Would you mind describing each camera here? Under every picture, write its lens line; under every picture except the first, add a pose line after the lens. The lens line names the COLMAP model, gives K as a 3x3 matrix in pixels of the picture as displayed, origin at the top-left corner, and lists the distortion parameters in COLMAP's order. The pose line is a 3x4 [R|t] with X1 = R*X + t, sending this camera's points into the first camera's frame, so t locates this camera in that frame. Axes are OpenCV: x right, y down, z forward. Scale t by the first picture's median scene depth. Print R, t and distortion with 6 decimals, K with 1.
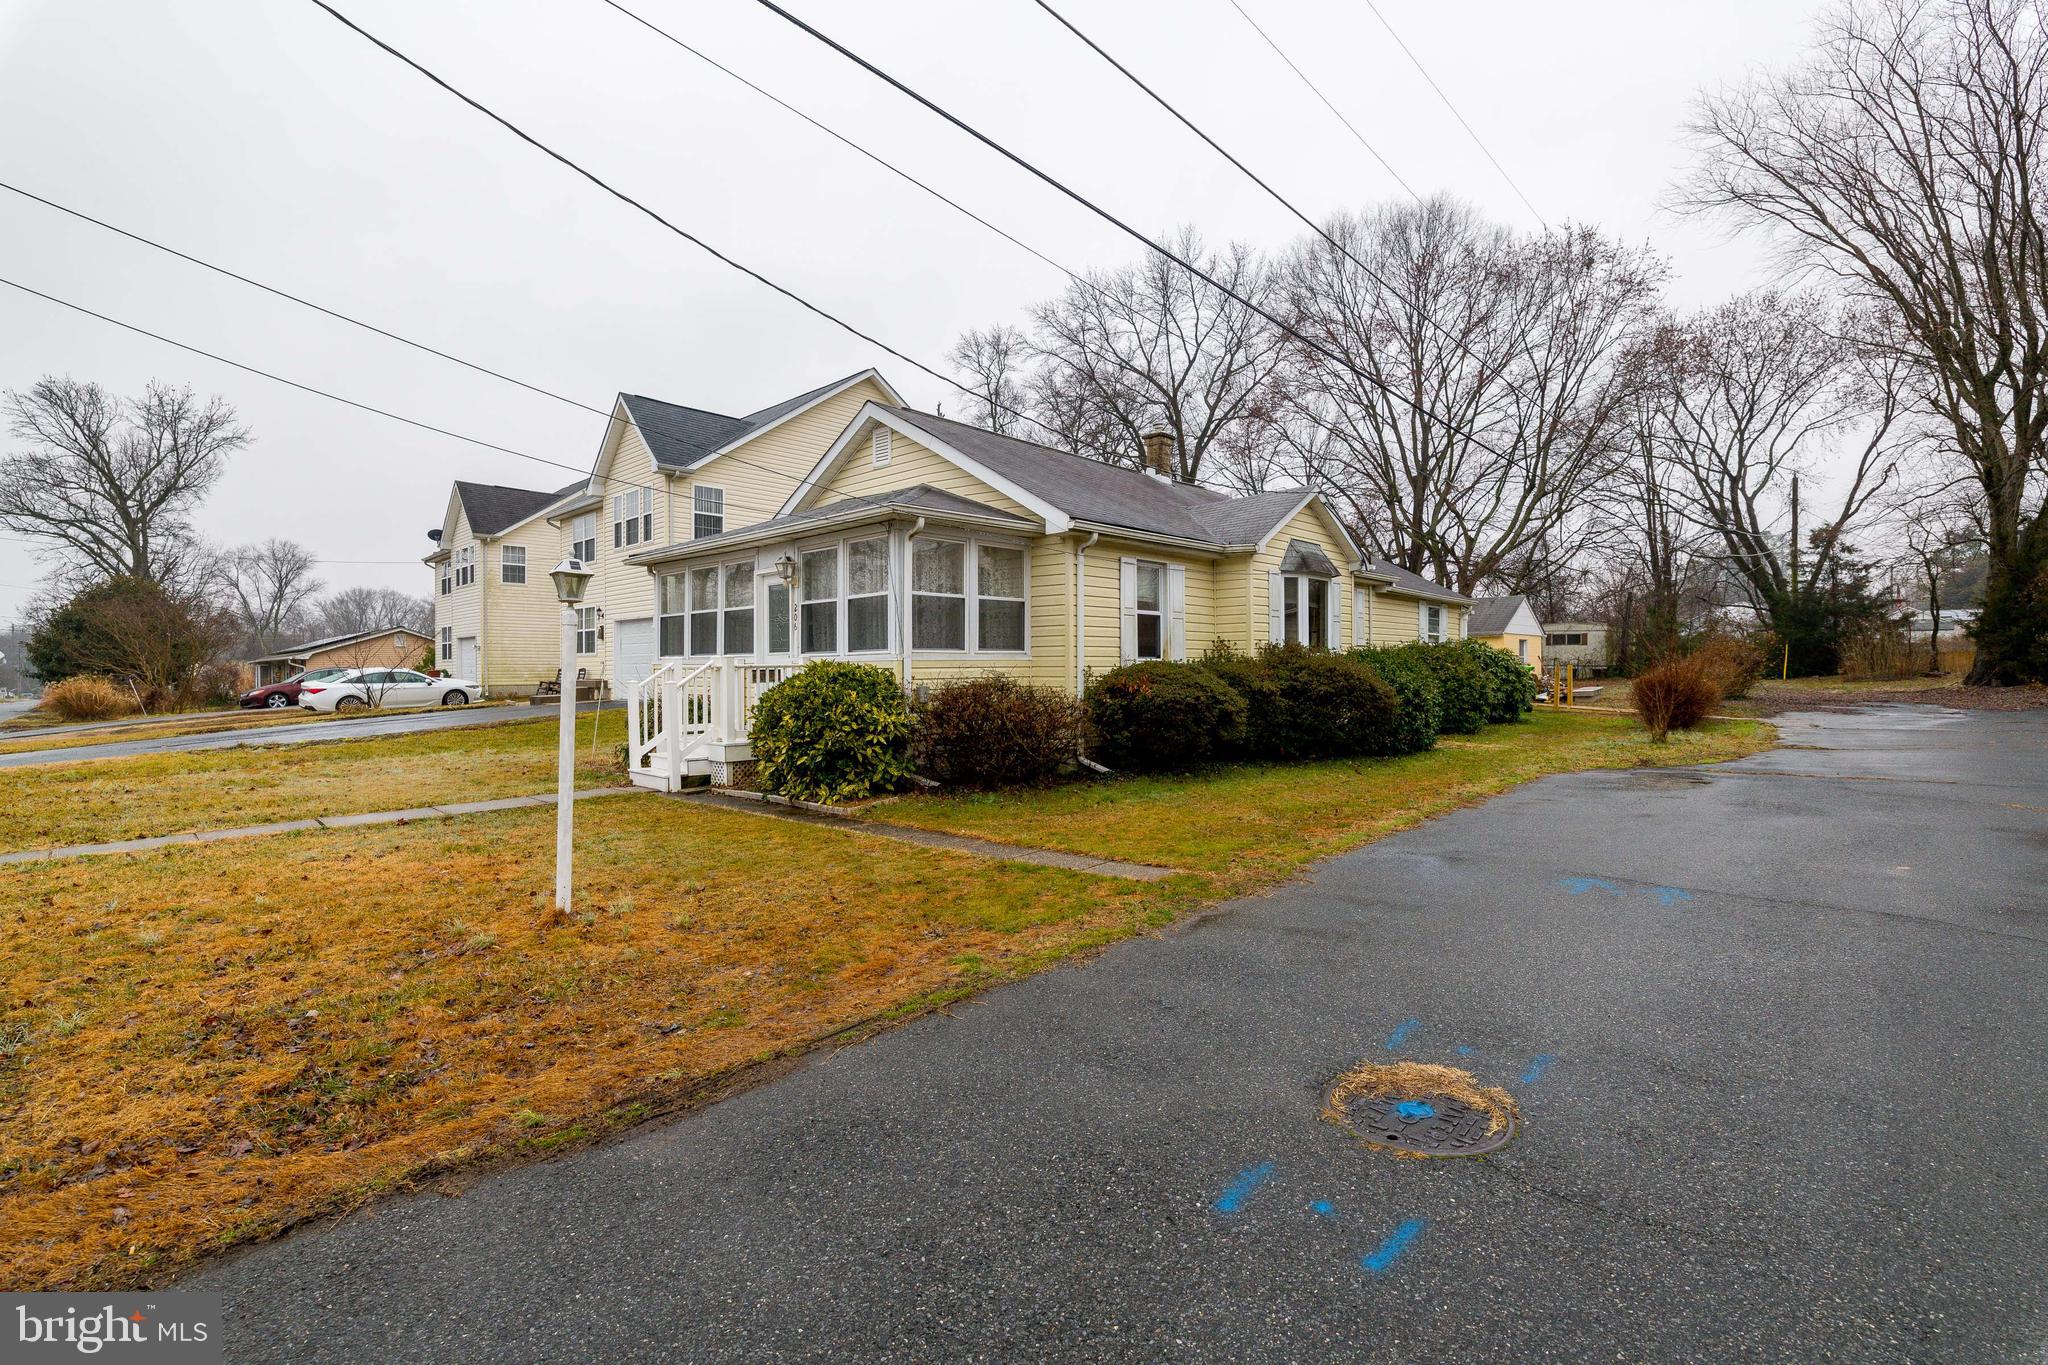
lens RADIAL K [[895.9, 0, 1010.7], [0, 895.9, 677.3], [0, 0, 1]] dist [-0.020023, -0.000053]
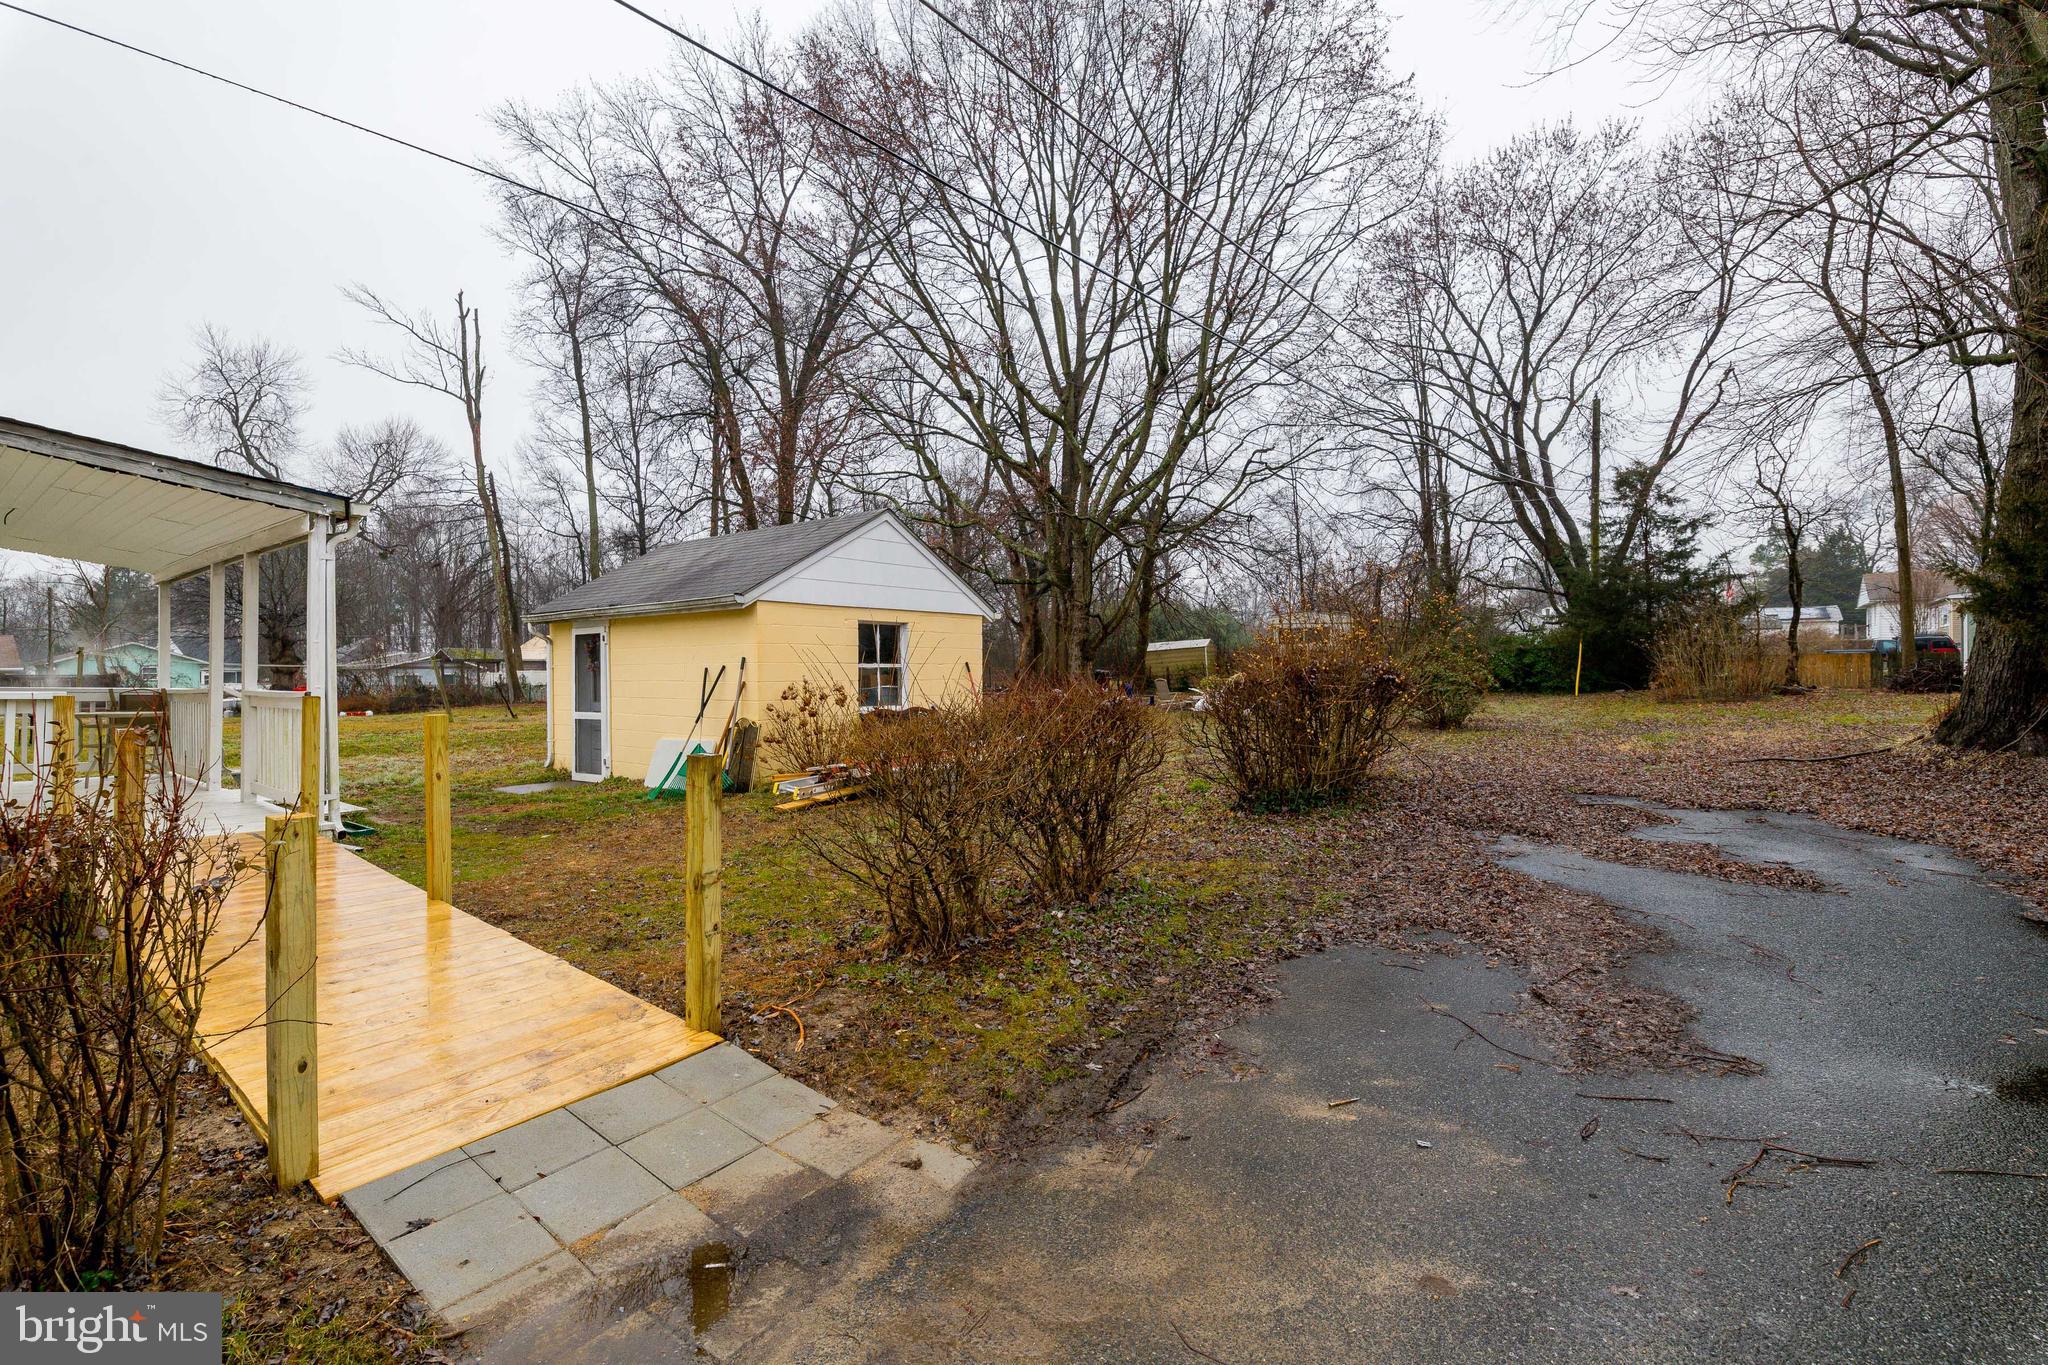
lens RADIAL K [[895.9, 0, 980.3], [0, 895.9, 680.3], [0, 0, 1]] dist [-0.020023, -0.000053]
pose [[0.995170, 0.000877, 0.098159, 0.340564], [-0.001647, 0.999969, 0.007762, -0.011482], [-0.098150, -0.007887, 0.995140, 0.353844]]
